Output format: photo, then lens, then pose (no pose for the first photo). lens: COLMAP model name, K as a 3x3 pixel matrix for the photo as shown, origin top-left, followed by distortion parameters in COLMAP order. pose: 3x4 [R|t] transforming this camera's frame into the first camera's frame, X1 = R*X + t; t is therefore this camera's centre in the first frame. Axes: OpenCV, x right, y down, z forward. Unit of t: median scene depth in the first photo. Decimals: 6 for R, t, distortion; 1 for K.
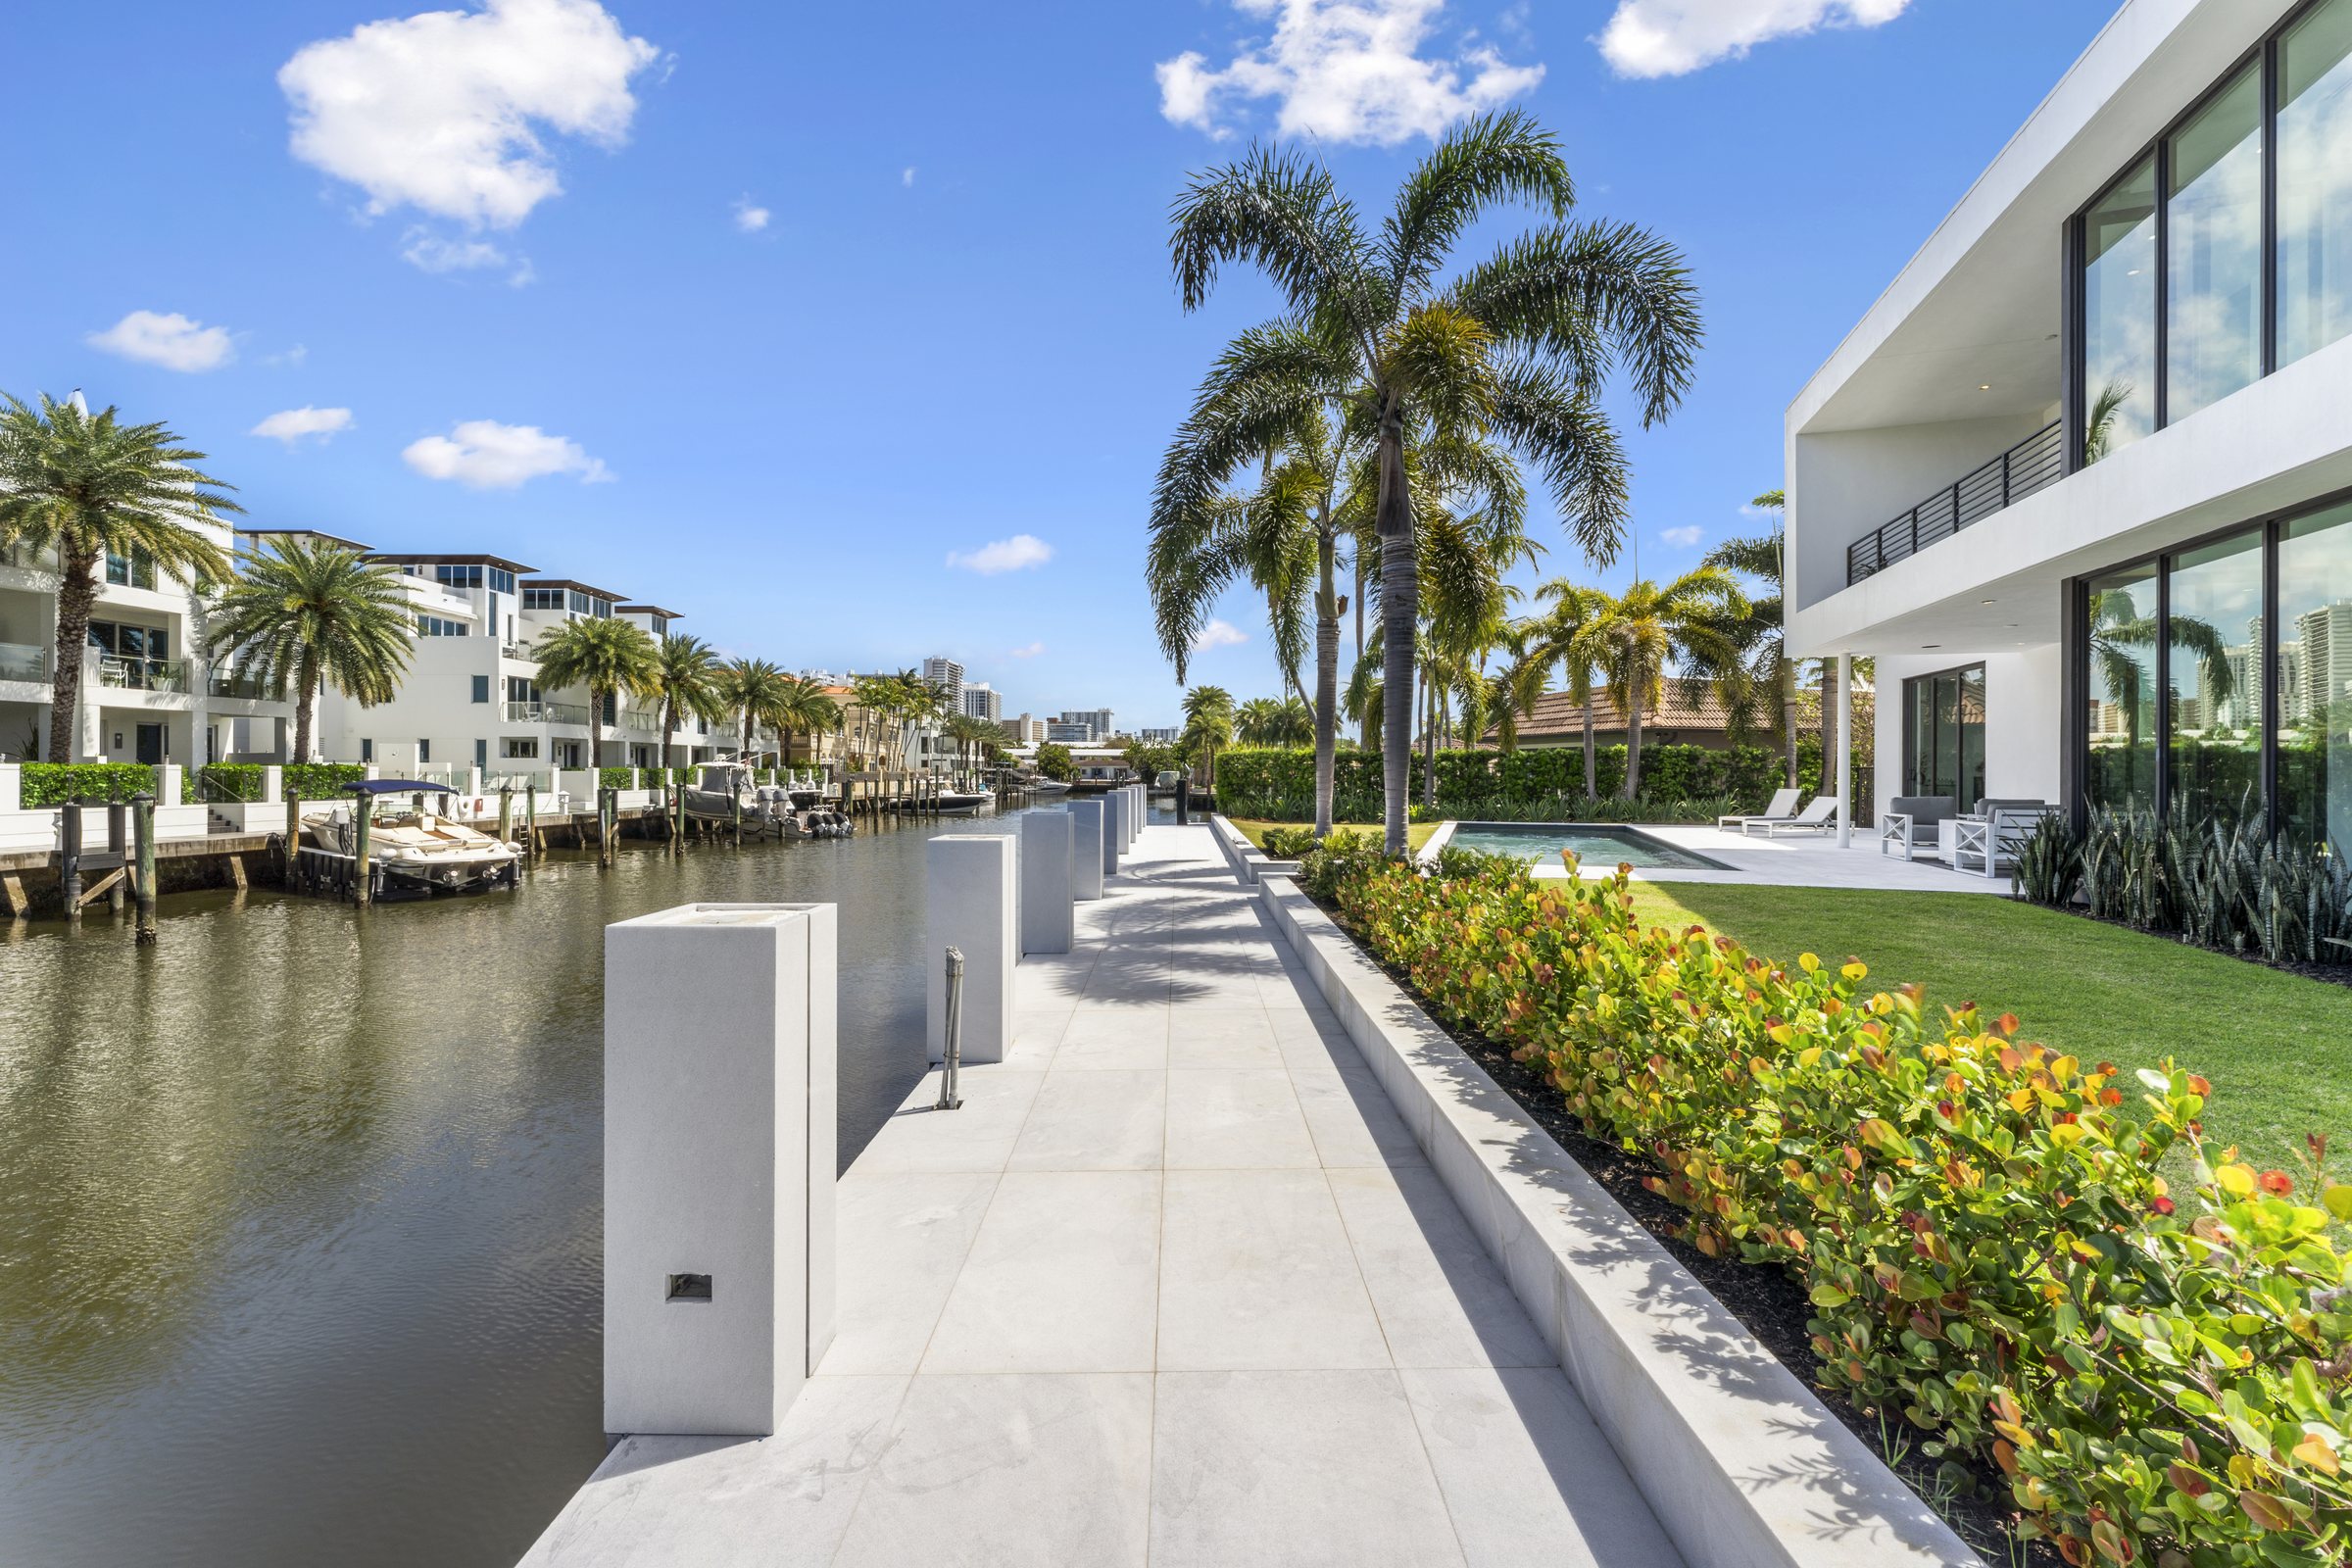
lens RADIAL K [[957.8, 0, 1183.6], [0, 957.8, 777.5], [0, 0, 1]] dist [0.004785, 0.000966]
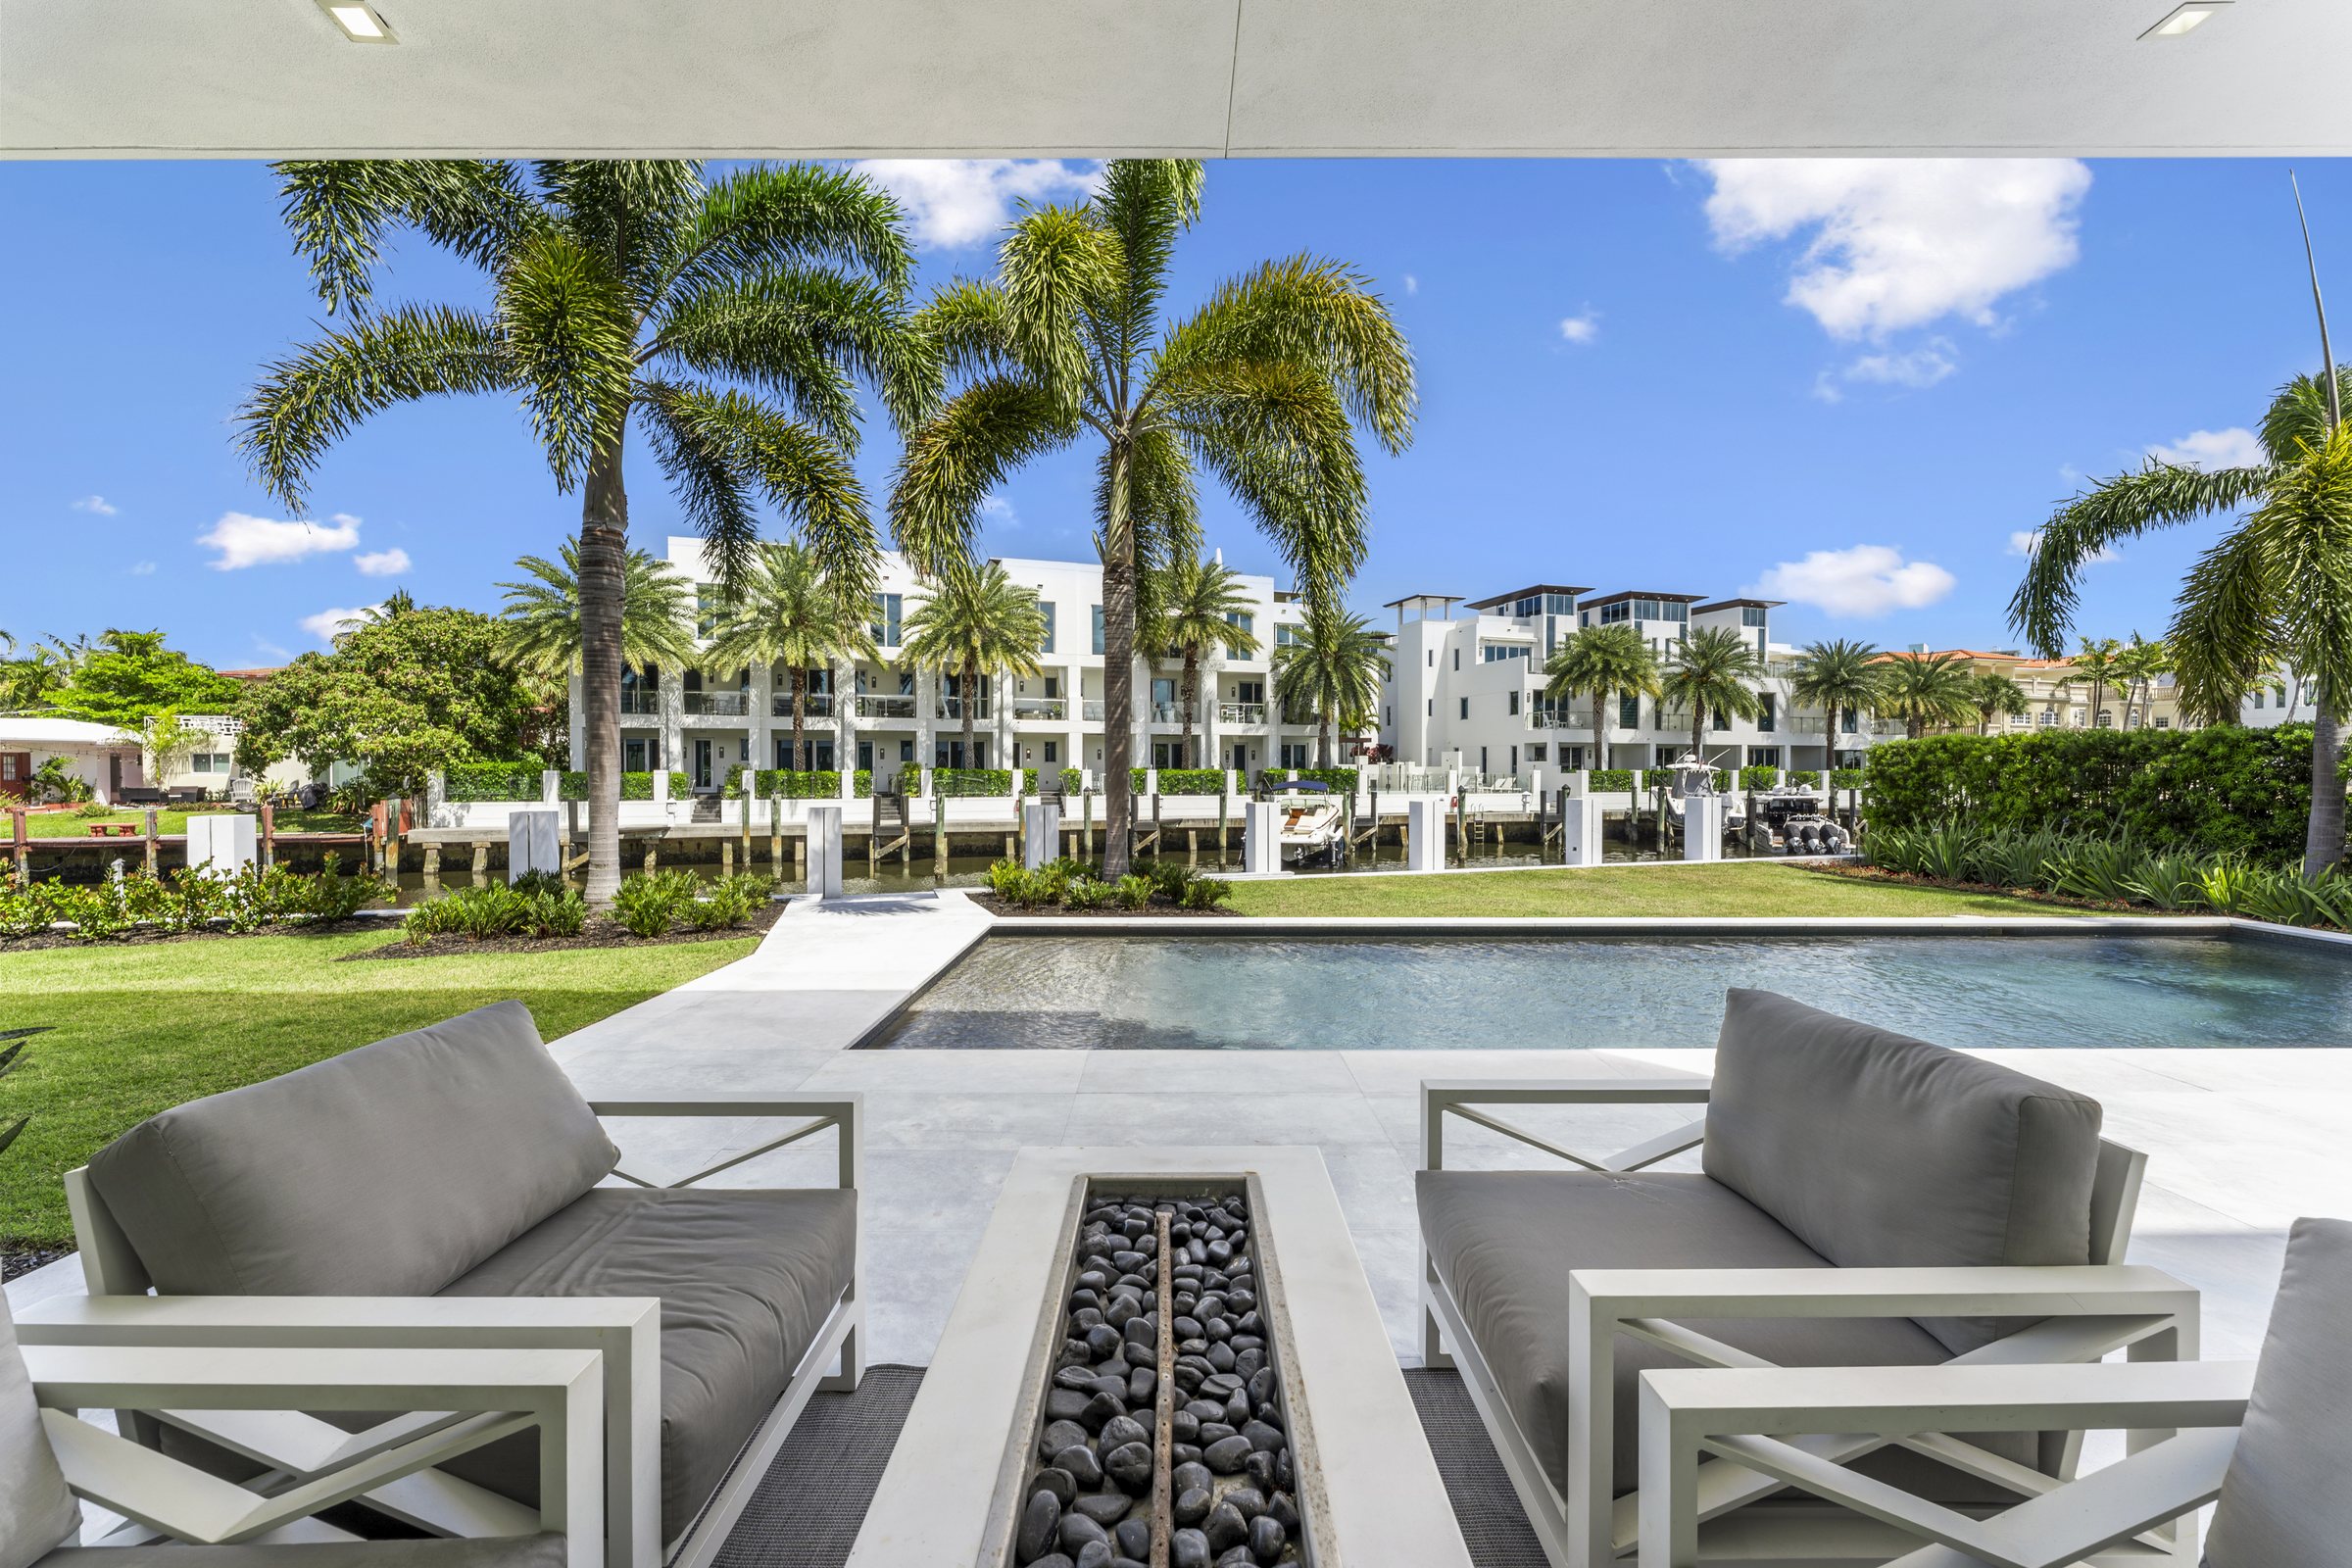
lens RADIAL K [[957.8, 0, 1181.0], [0, 957.8, 784.7], [0, 0, 1]] dist [0.004785, 0.000966]
pose [[0.324348, 0.009865, -0.945886, 0.489105], [-0.003292, 0.999951, 0.009299, -0.006843], [0.945932, 0.000098, 0.324365, 0.512543]]
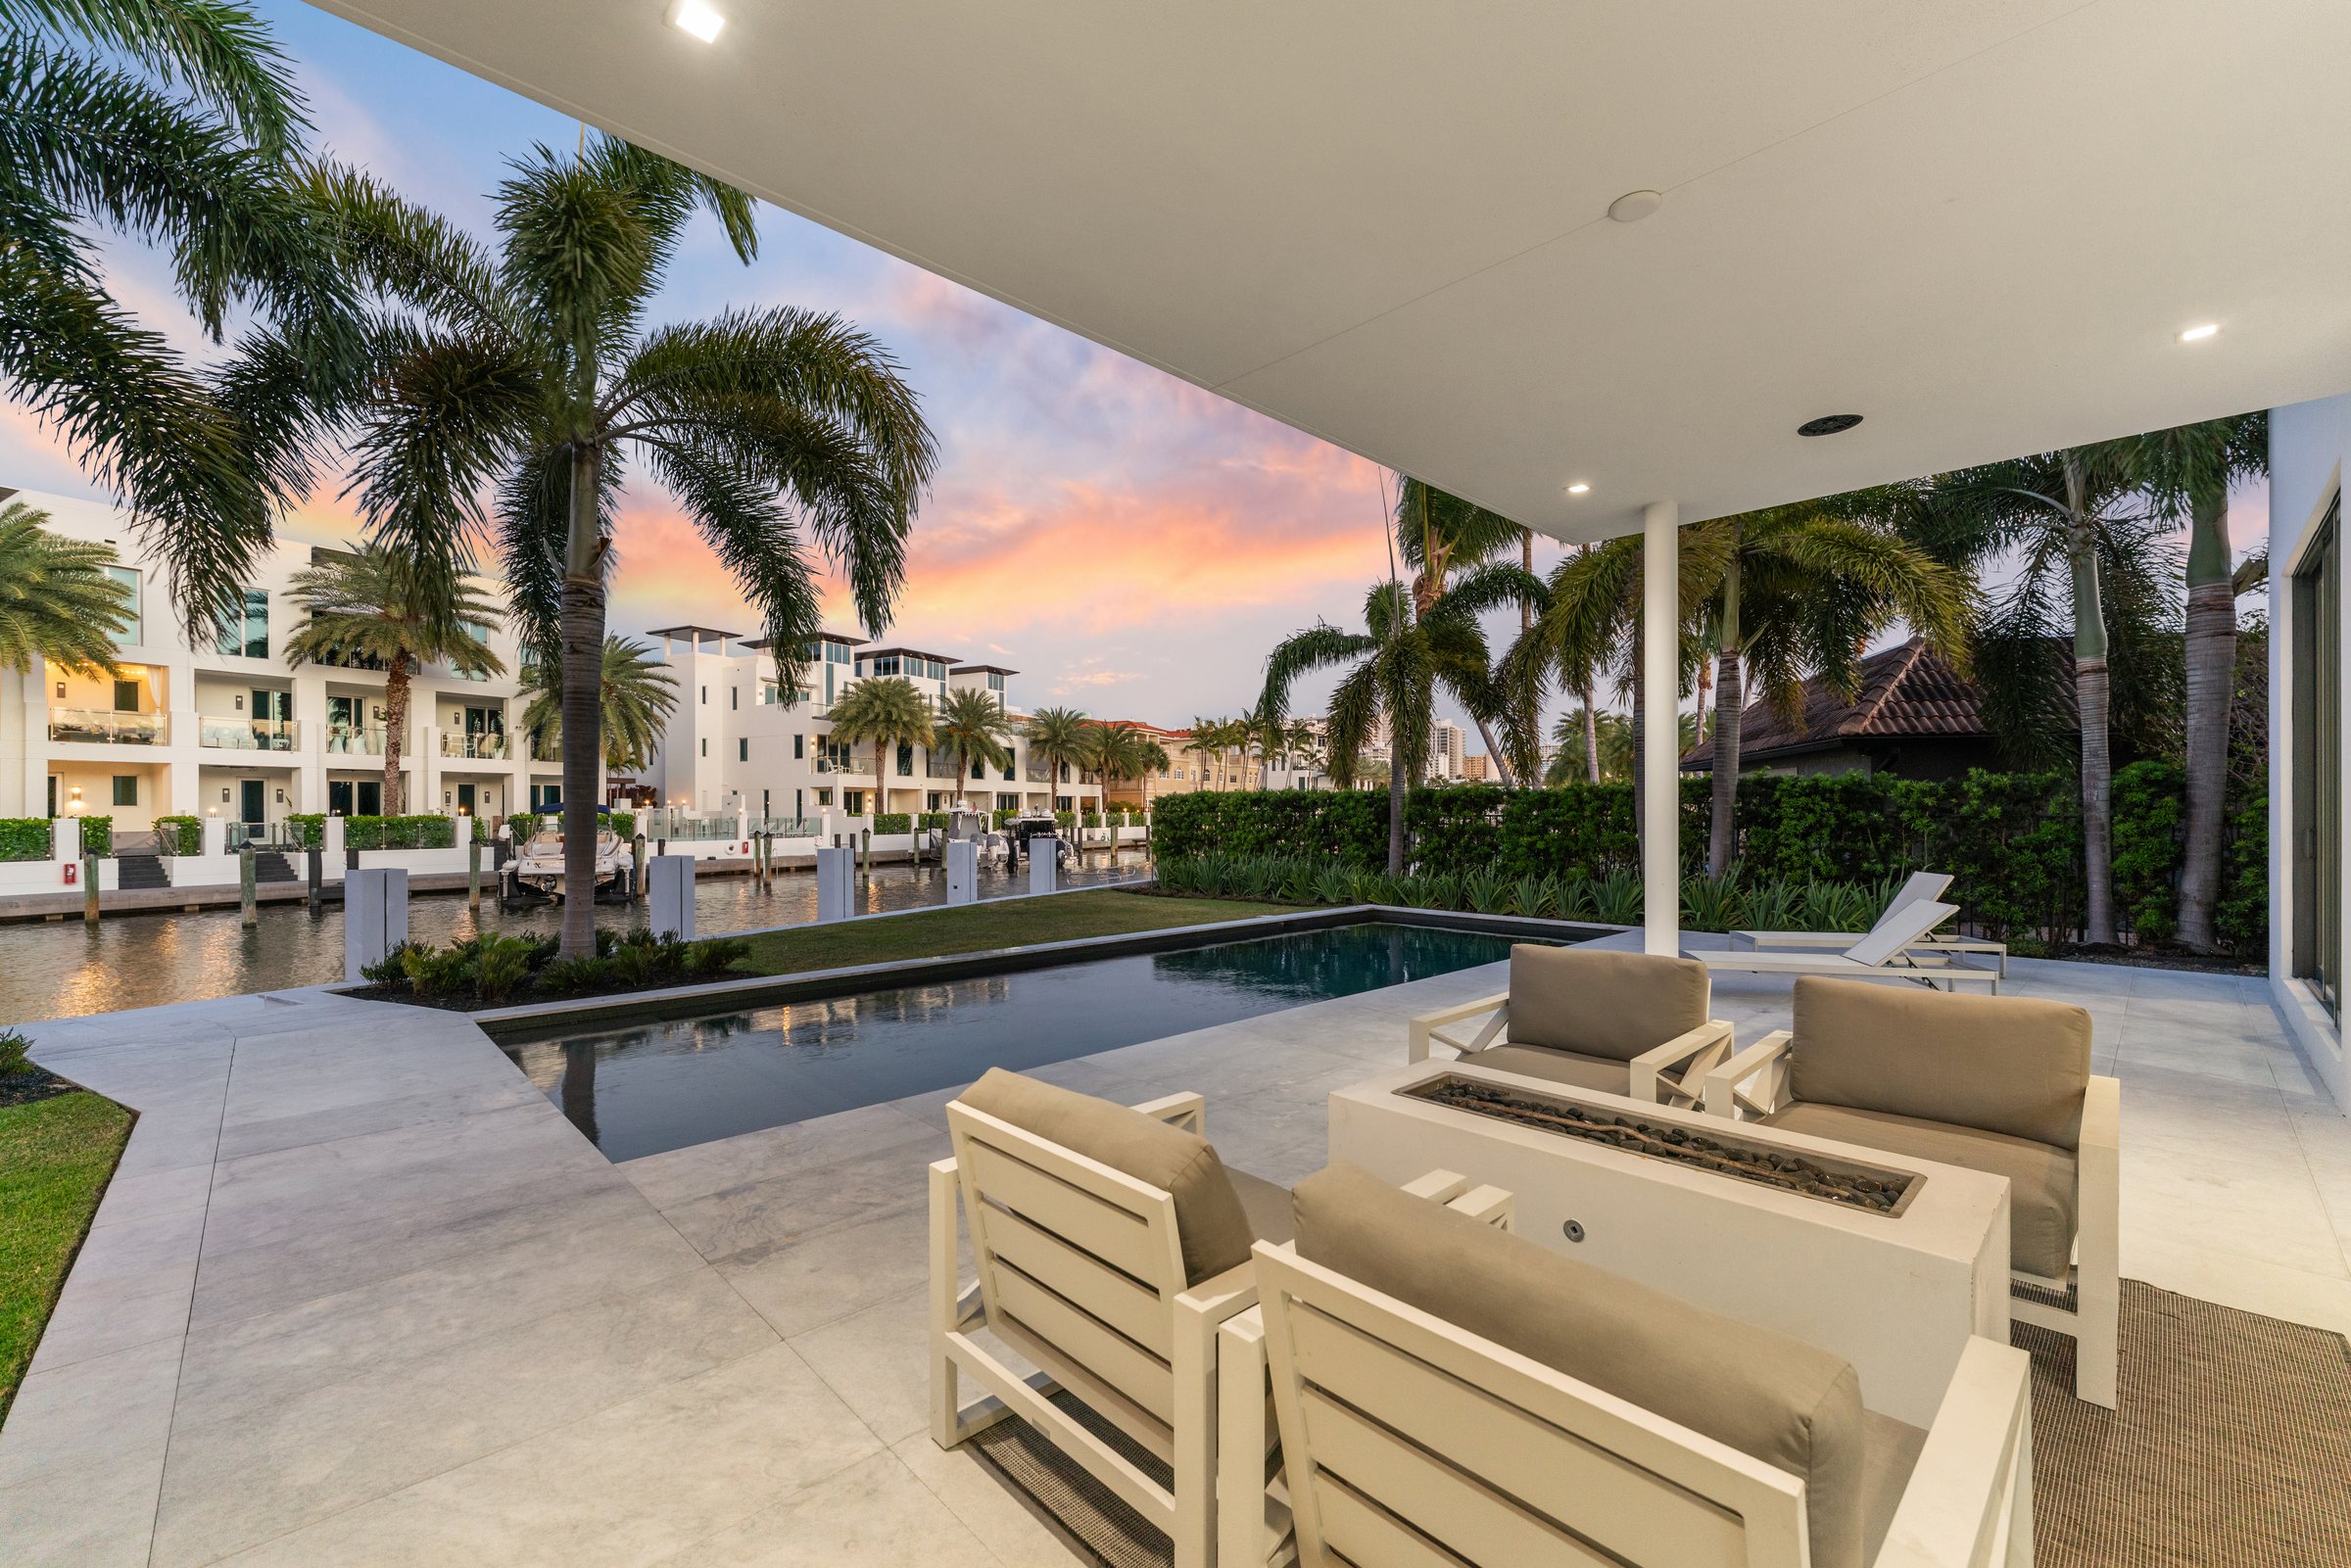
lens RADIAL K [[957.3, 0, 1166.7], [0, 957.3, 805.9], [0, 0, 1]] dist [0.004785, 0.000966]
pose [[0.877874, -0.009027, -0.478806, 0.449810], [0.003360, 0.999914, -0.012690, -0.009360], [0.478879, 0.009531, 0.877829, 0.411742]]
